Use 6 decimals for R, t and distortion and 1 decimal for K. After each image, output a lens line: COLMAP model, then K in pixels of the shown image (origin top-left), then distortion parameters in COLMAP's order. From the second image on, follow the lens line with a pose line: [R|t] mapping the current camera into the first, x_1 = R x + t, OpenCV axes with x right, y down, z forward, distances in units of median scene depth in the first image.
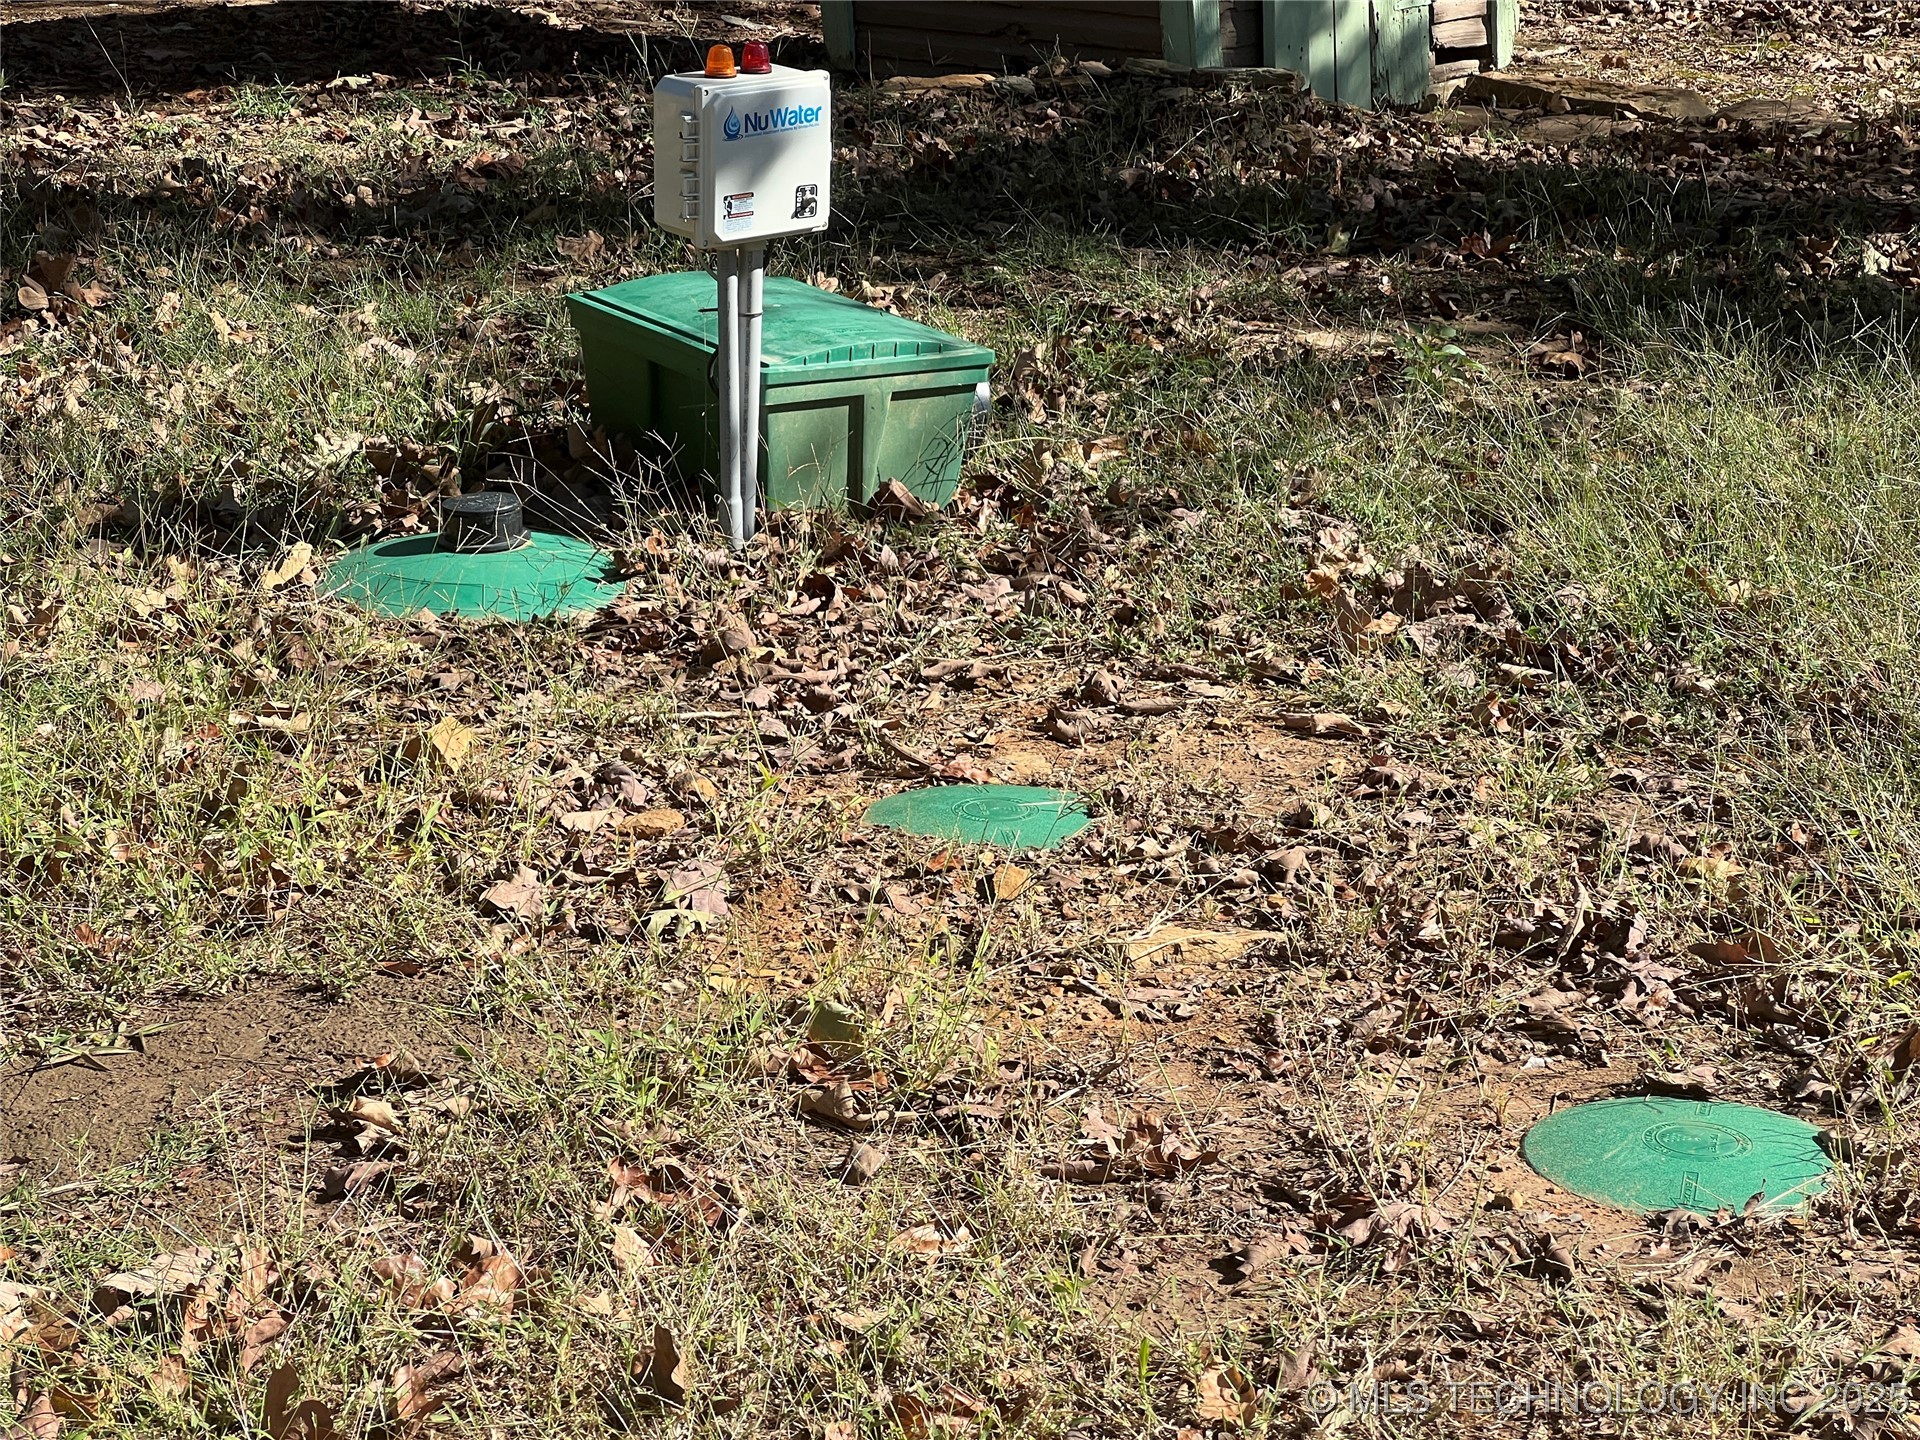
lens RADIAL K [[4270.7, 0, 960.0], [0, 4270.7, 720.0], [0, 0, 1]] dist [0.060673, 0.830058]
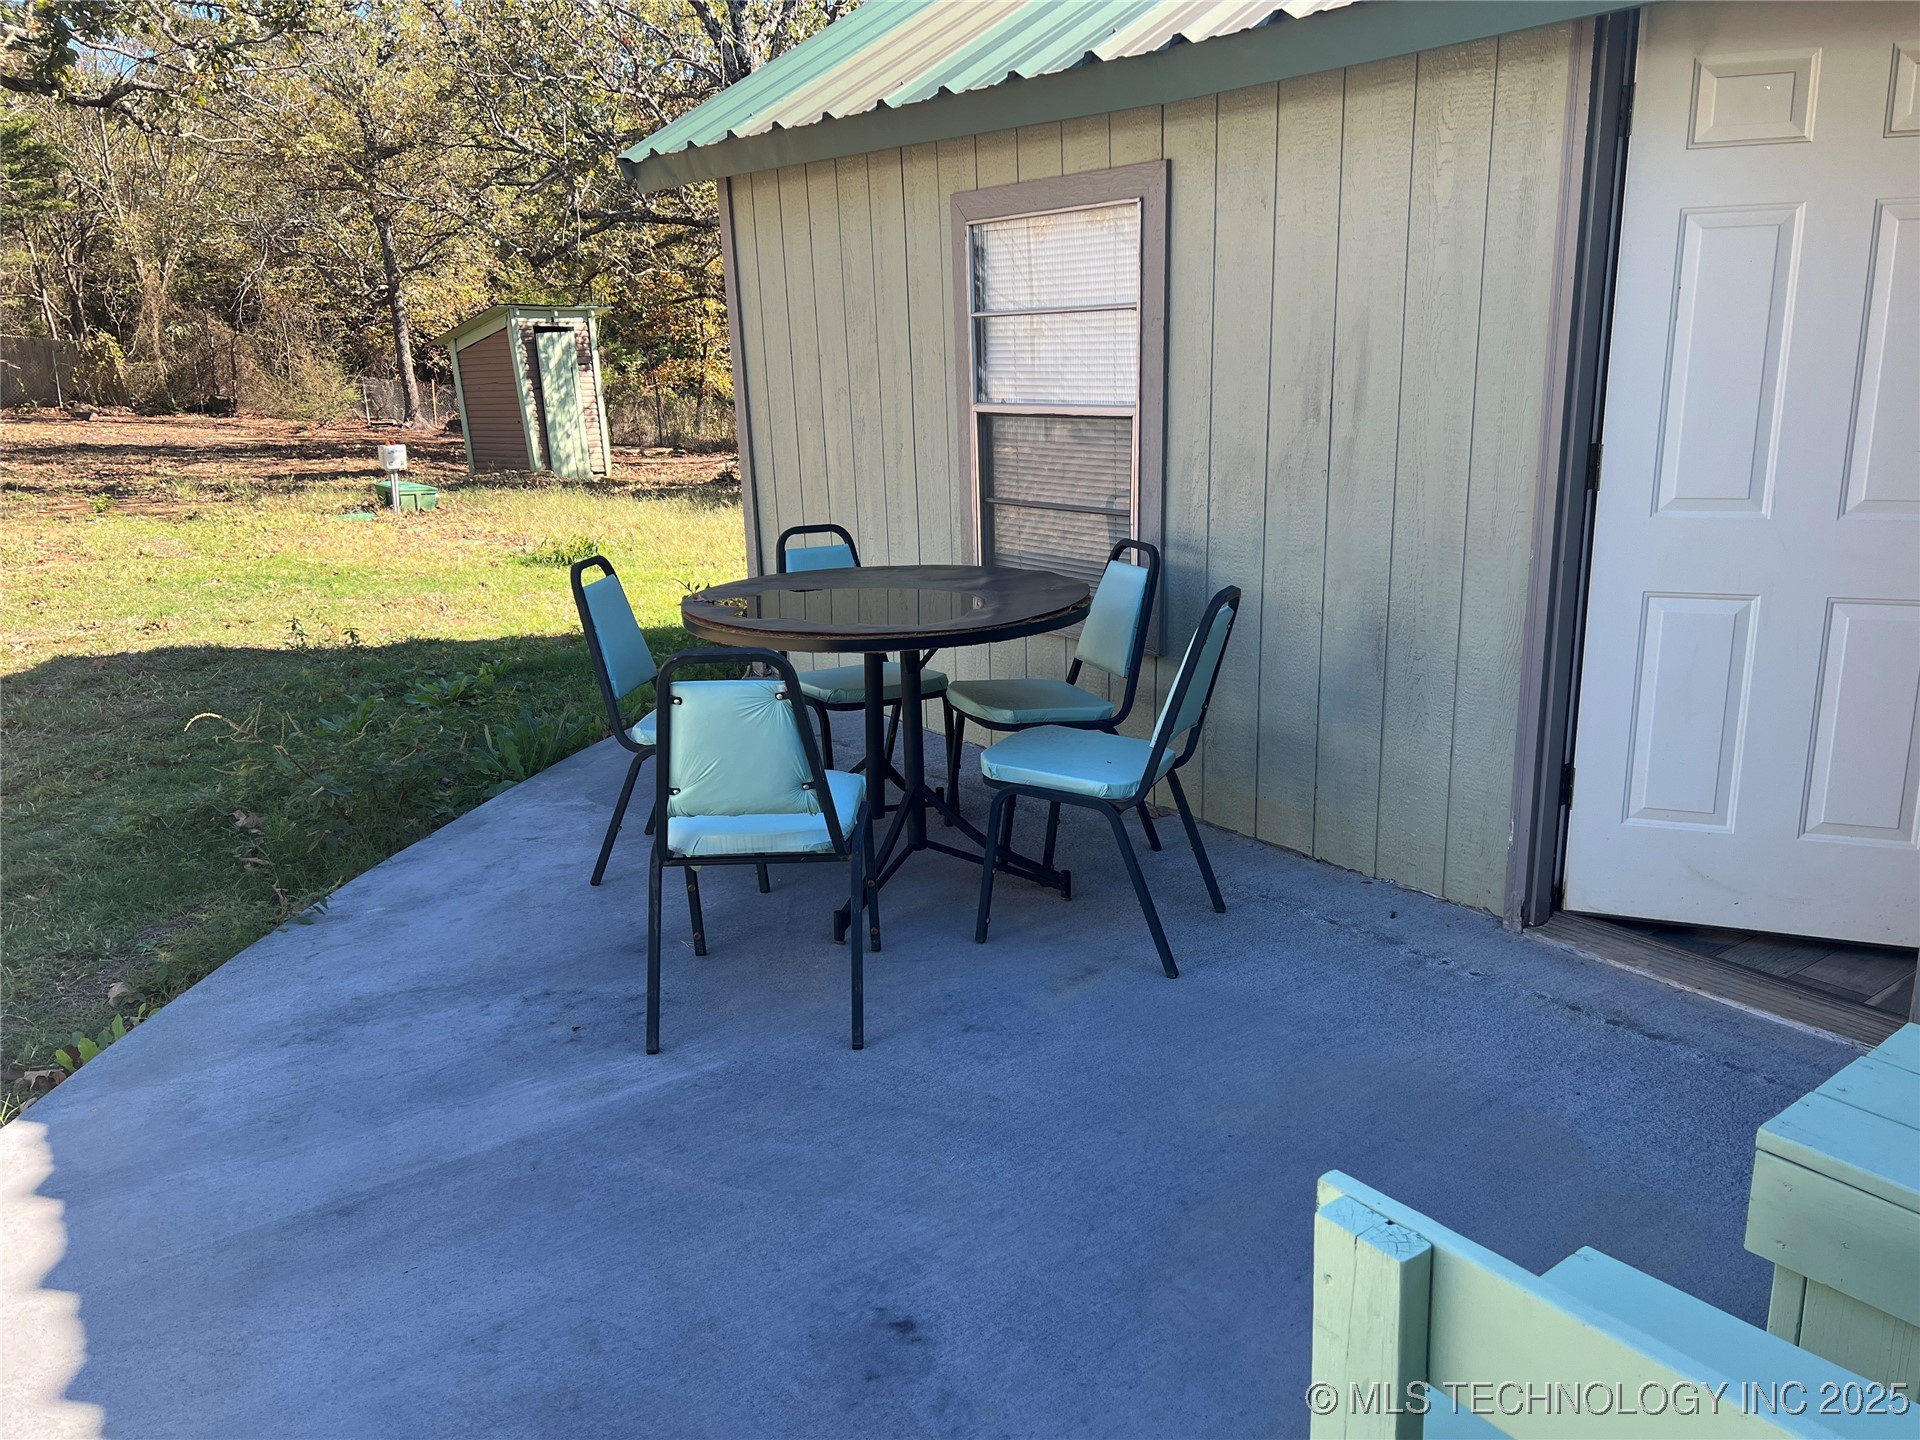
lens RADIAL K [[1436.7, 0, 929.3], [0, 1436.7, 720.5], [0, 0, 1]] dist [0.093024, -0.087314]
pose [[0.986108, -0.047985, 0.159022, 0.405954], [0.053876, 0.998004, -0.032944, 0.412070], [-0.157124, 0.041054, 0.986725, -1.440835]]
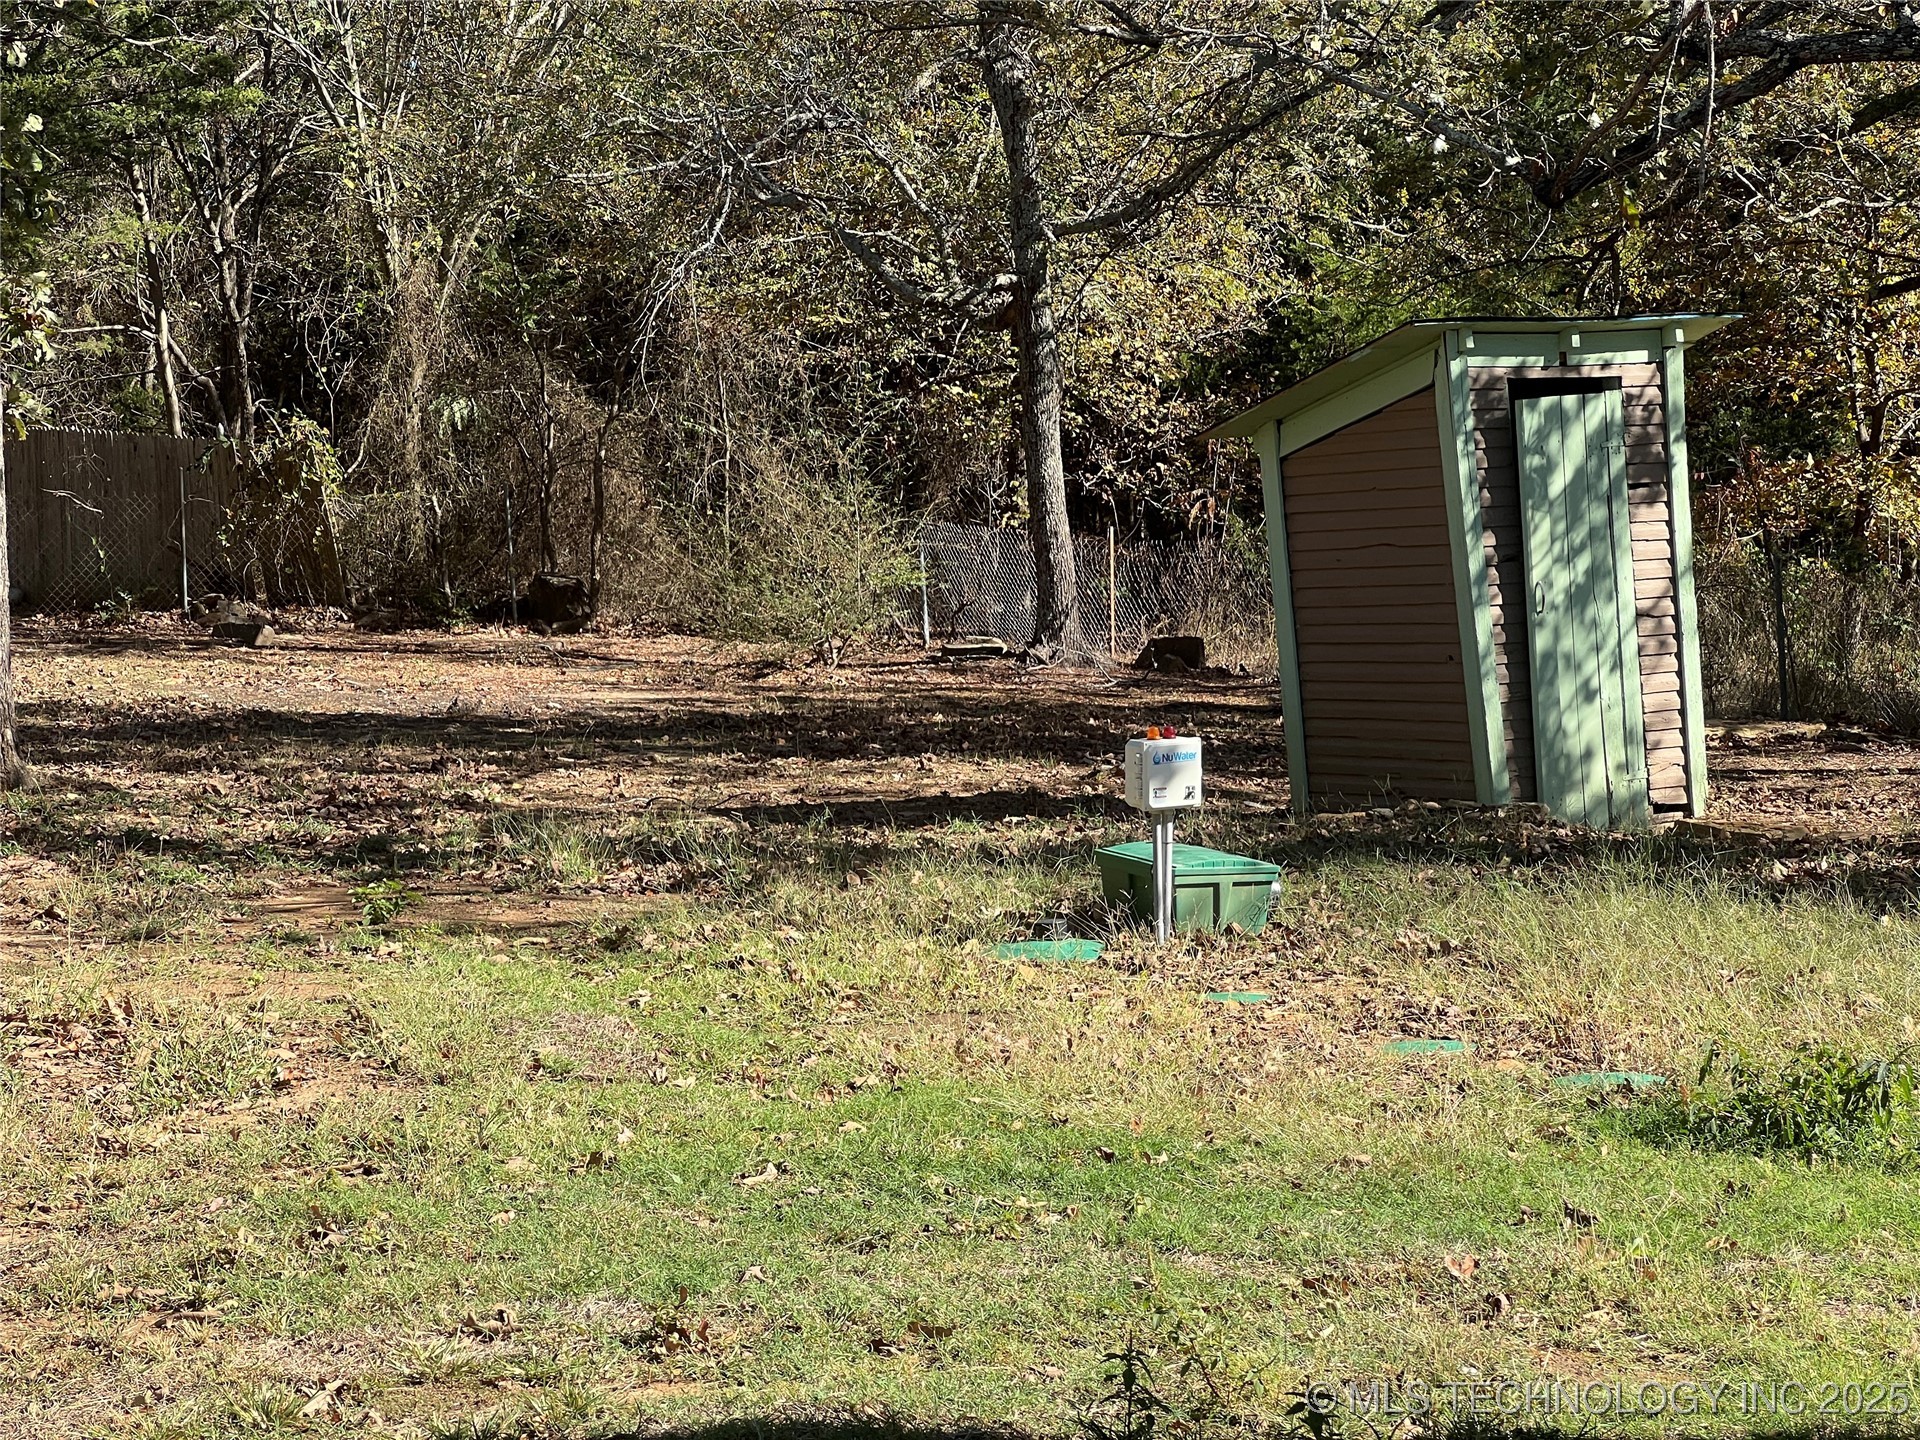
lens RADIAL K [[4270.7, 0, 960.0], [0, 4270.7, 720.0], [0, 0, 1]] dist [0.060673, 0.830058]
pose [[0.987158, -0.008845, -0.159504, 0.204563], [-0.026256, 0.975904, -0.216613, 0.335583], [0.157577, 0.218020, 0.963139, -1.230729]]
